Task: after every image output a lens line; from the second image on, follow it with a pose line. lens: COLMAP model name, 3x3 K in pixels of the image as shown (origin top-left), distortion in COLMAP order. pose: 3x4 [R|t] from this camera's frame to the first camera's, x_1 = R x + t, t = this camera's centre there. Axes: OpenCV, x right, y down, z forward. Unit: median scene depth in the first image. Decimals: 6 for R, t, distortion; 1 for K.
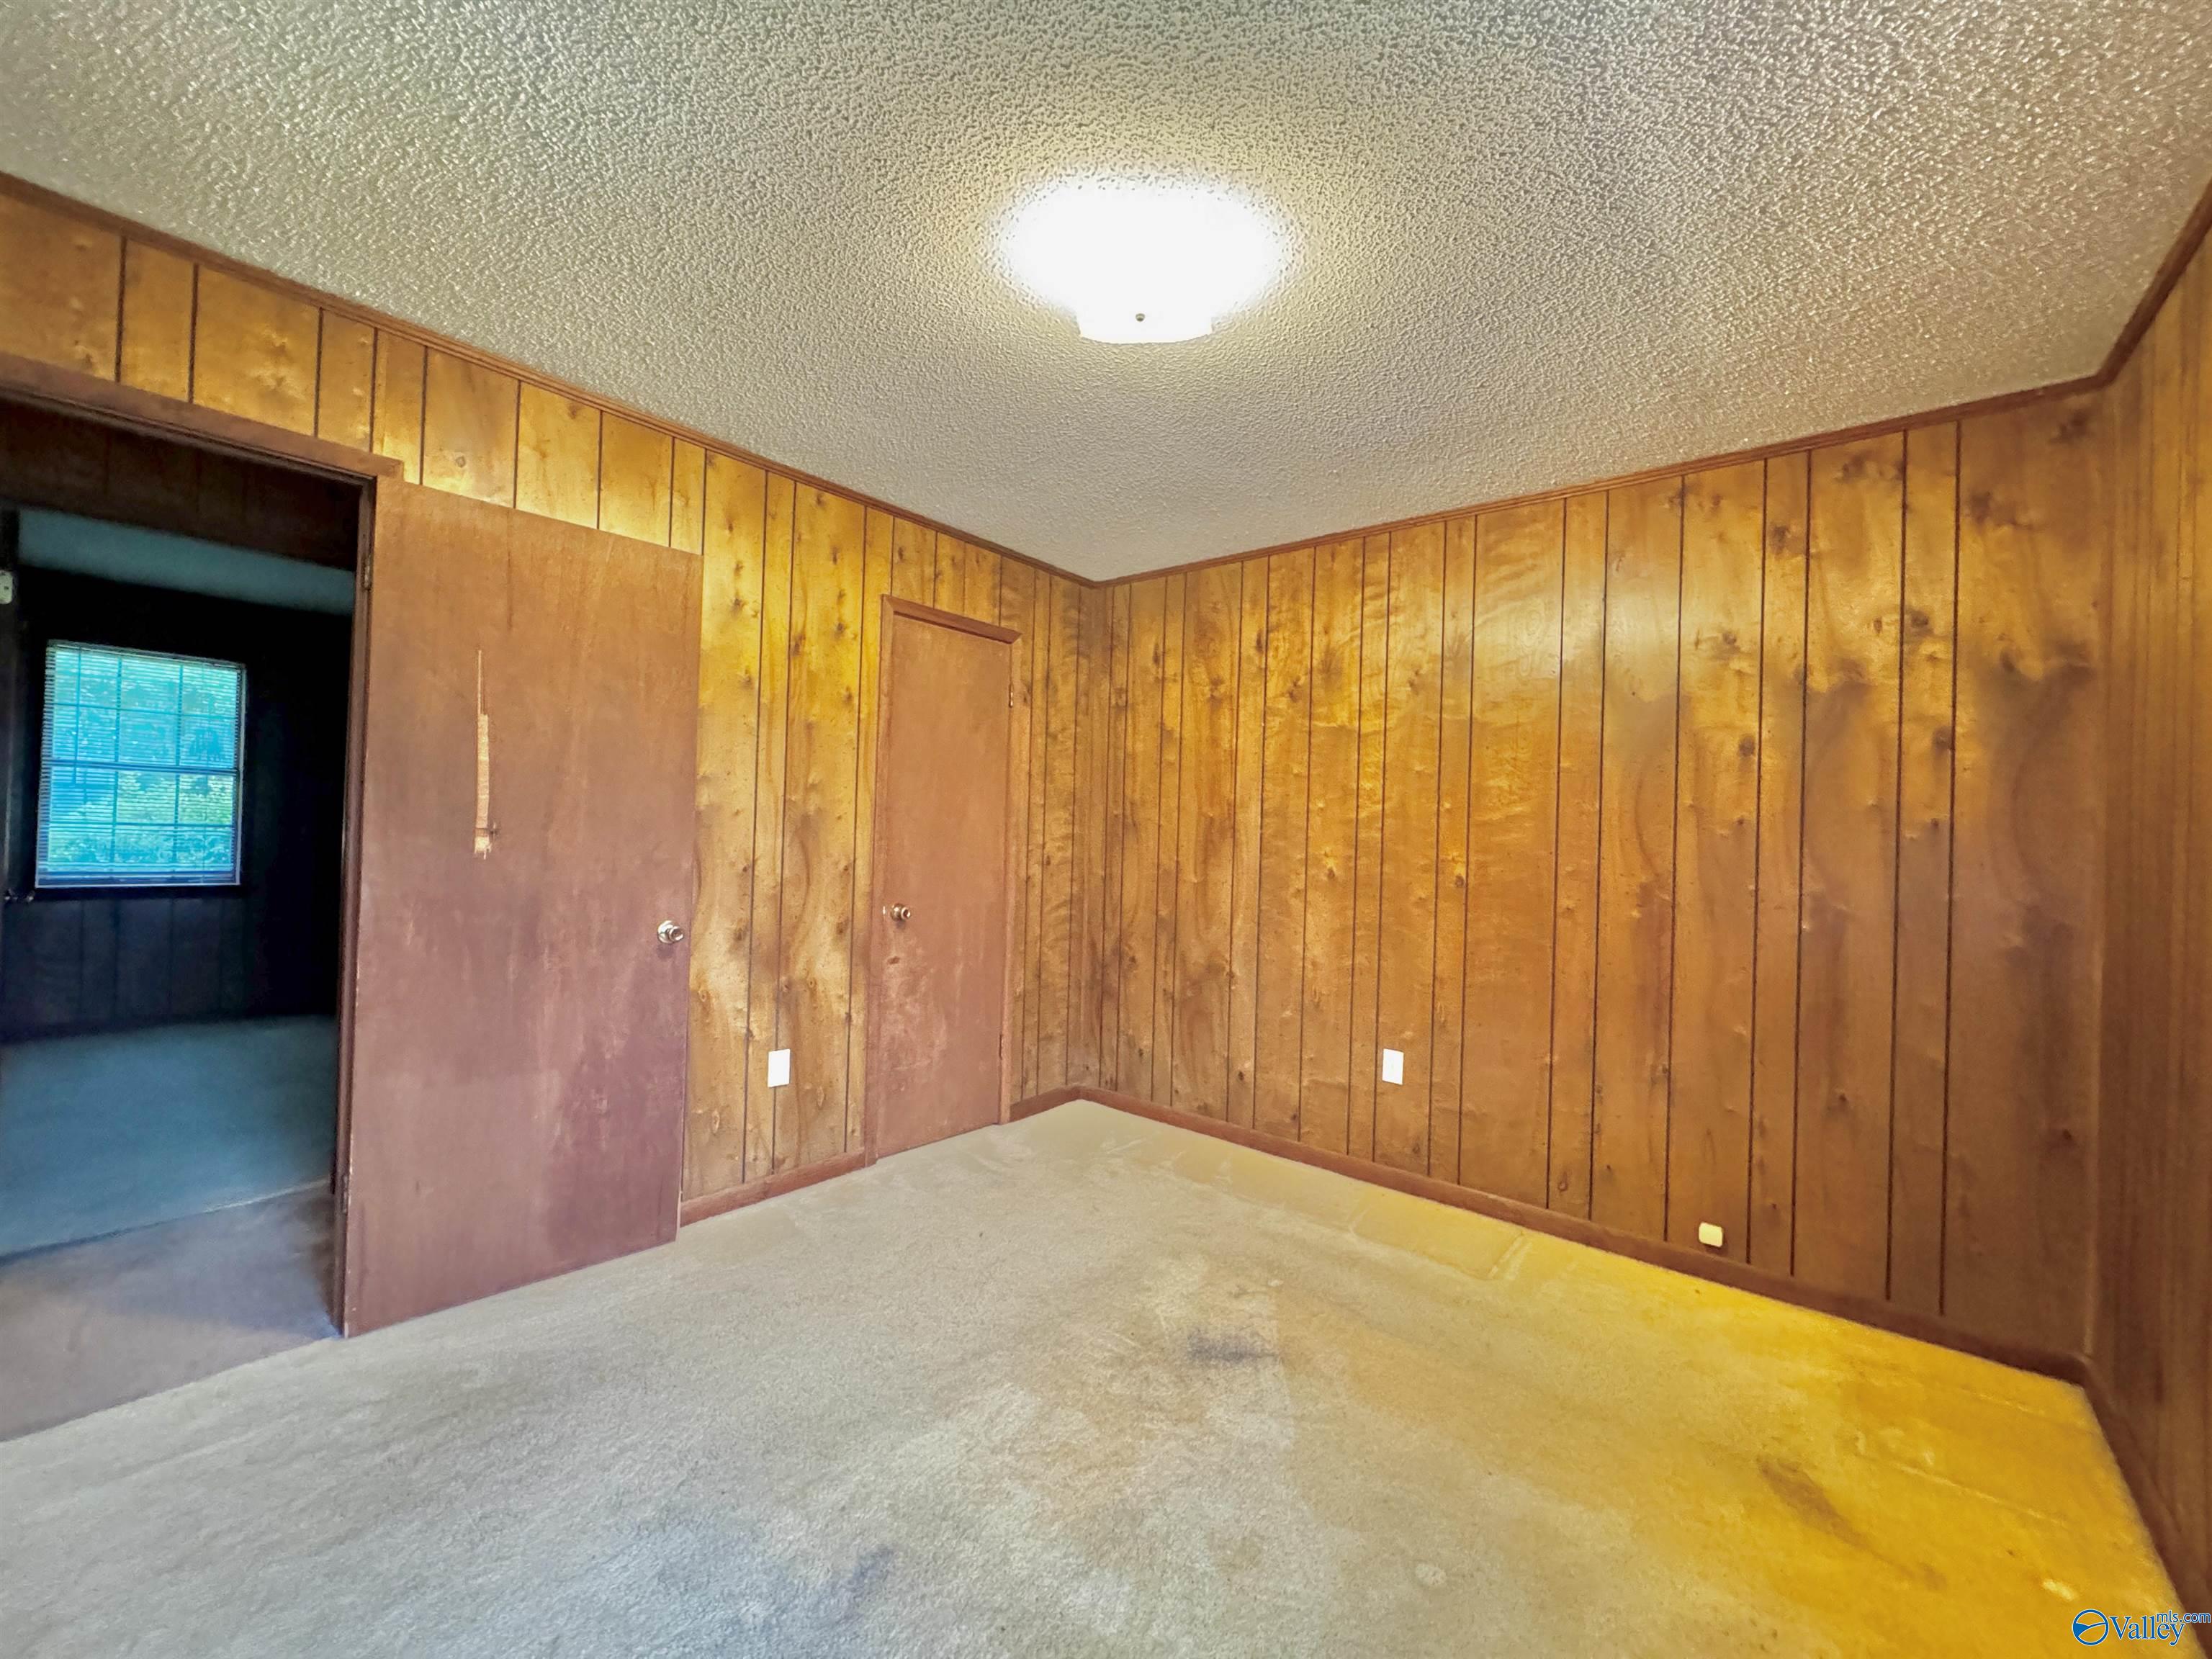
lens RADIAL K [[884.8, 0, 1088.5], [0, 884.8, 830.7], [0, 0, 1]] dist [-0.001256, 0.000209]
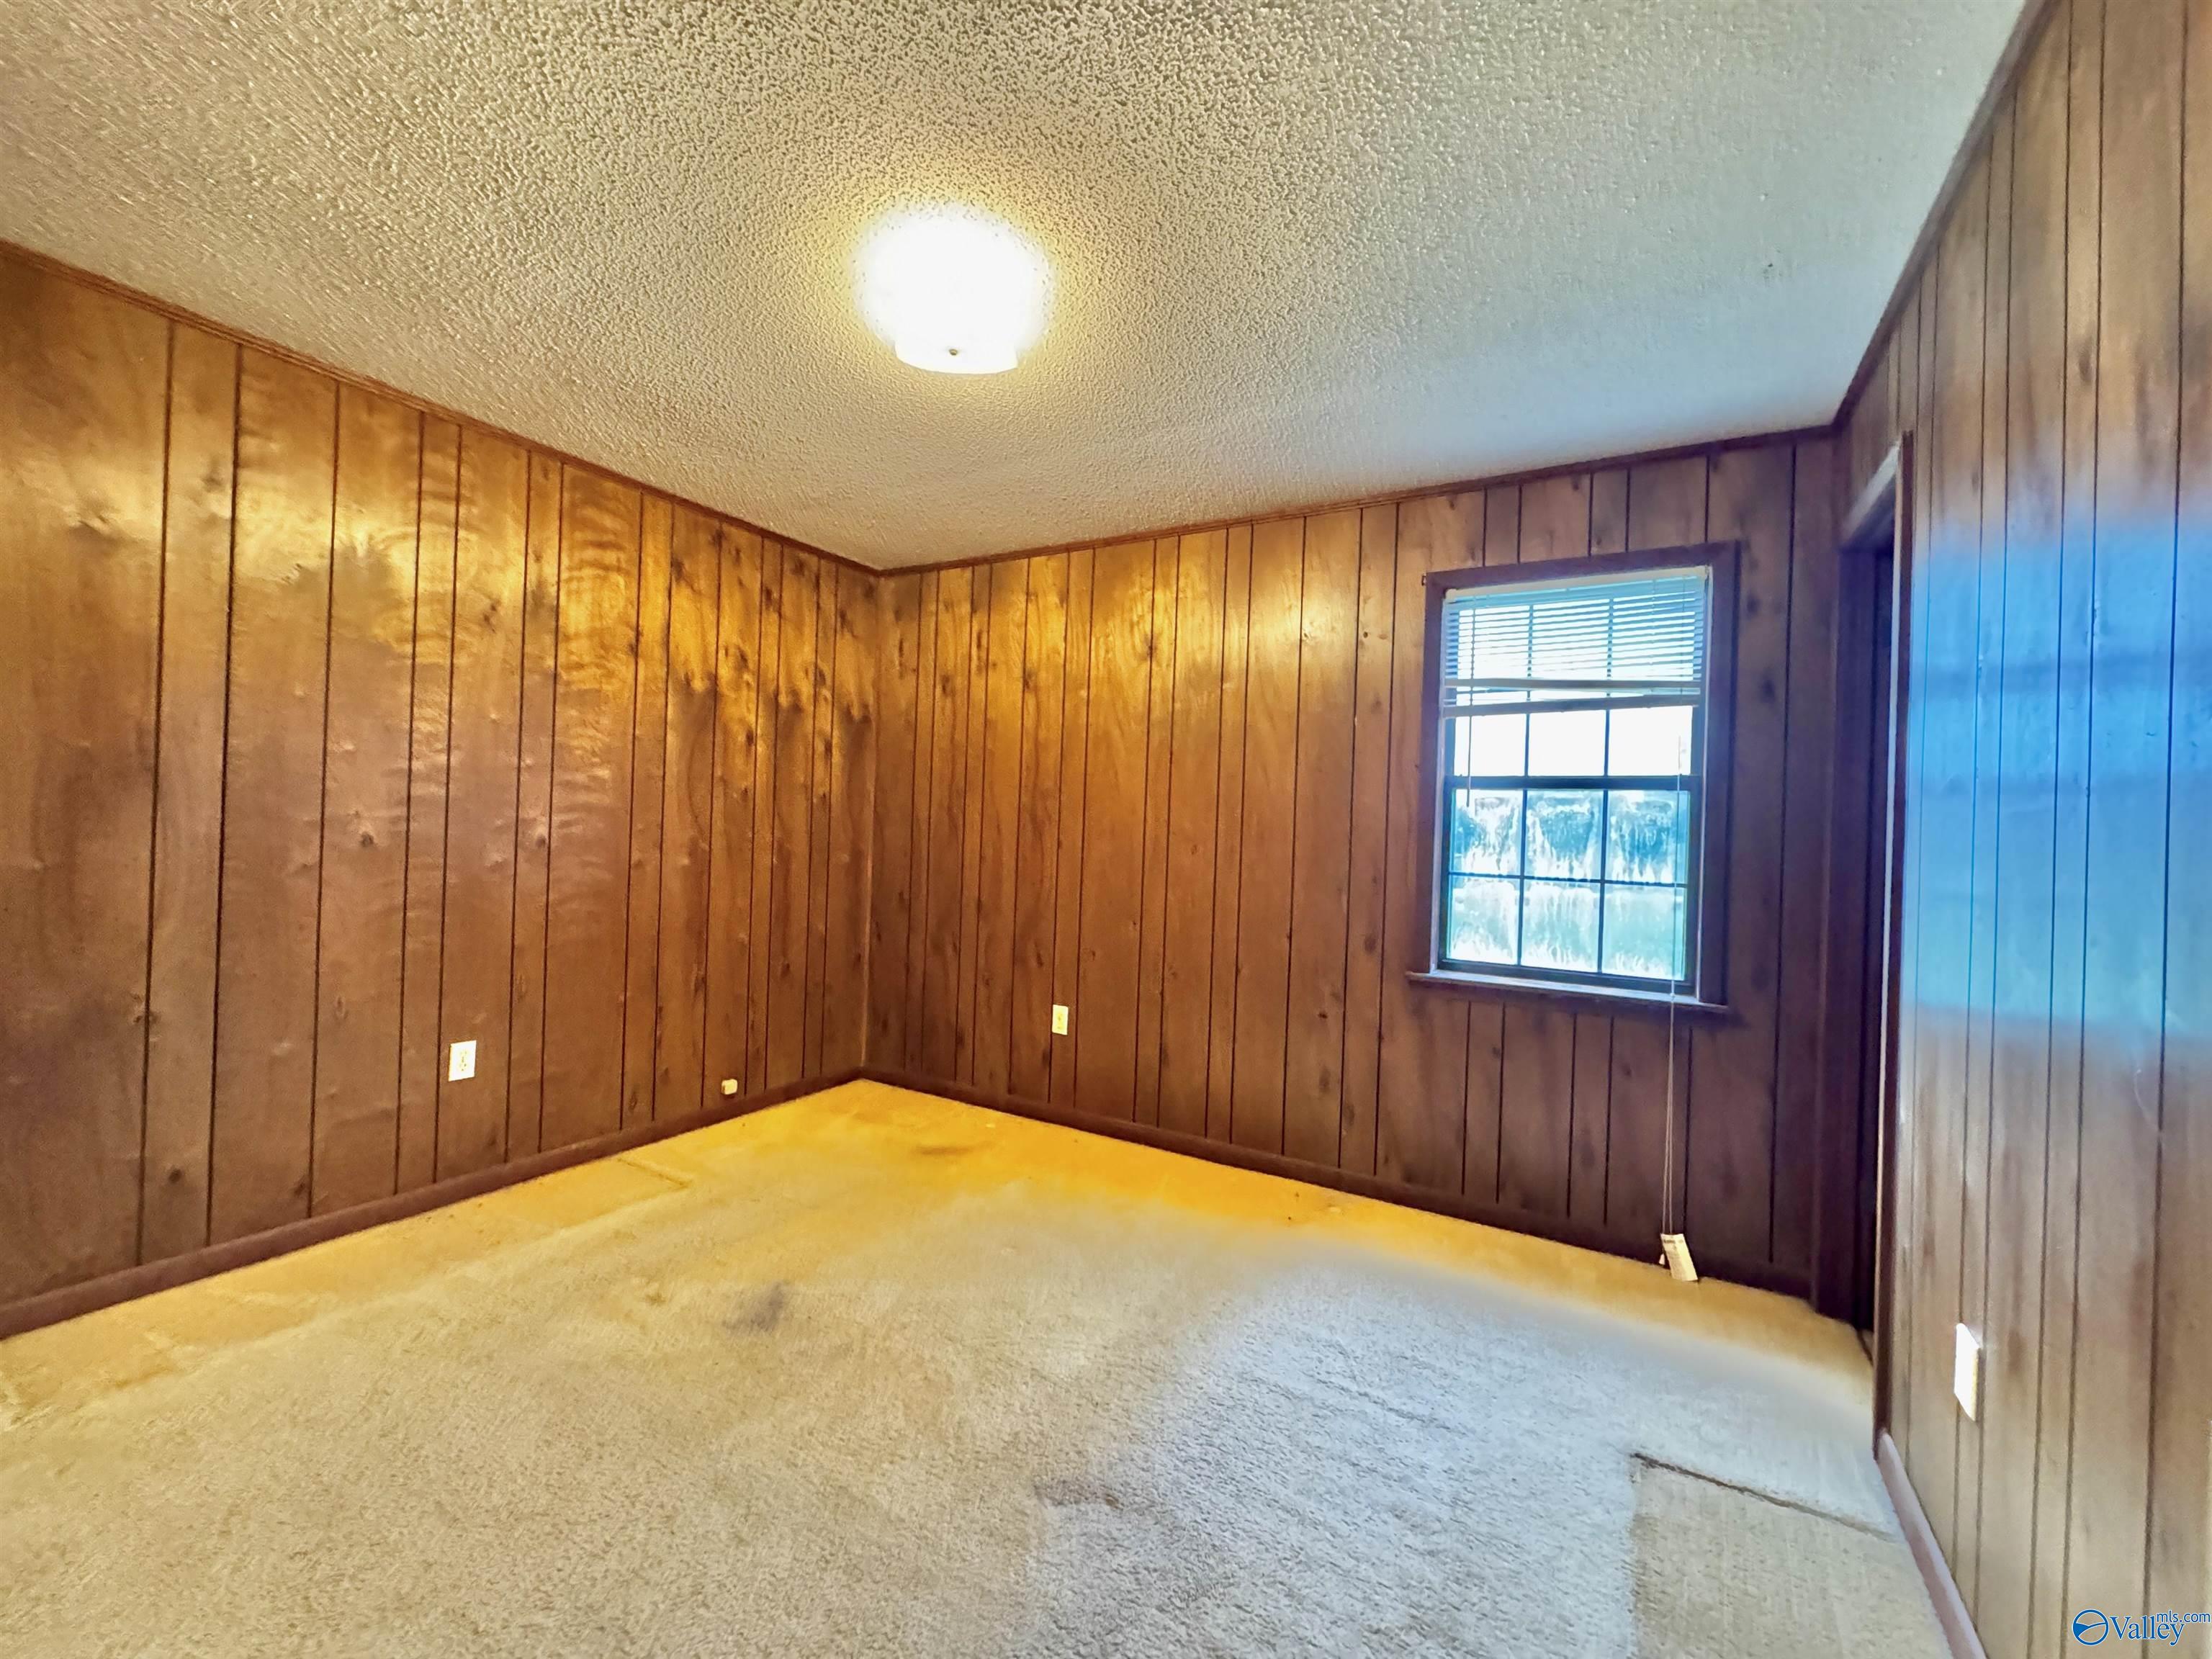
lens RADIAL K [[884.8, 0, 1114.1], [0, 884.8, 829.7], [0, 0, 1]] dist [-0.001256, 0.000209]
pose [[-0.181566, -0.035459, 0.982739, -0.686544], [-0.044308, 0.998630, 0.027846, -0.010973], [-0.982380, -0.038487, -0.182888, 0.613318]]
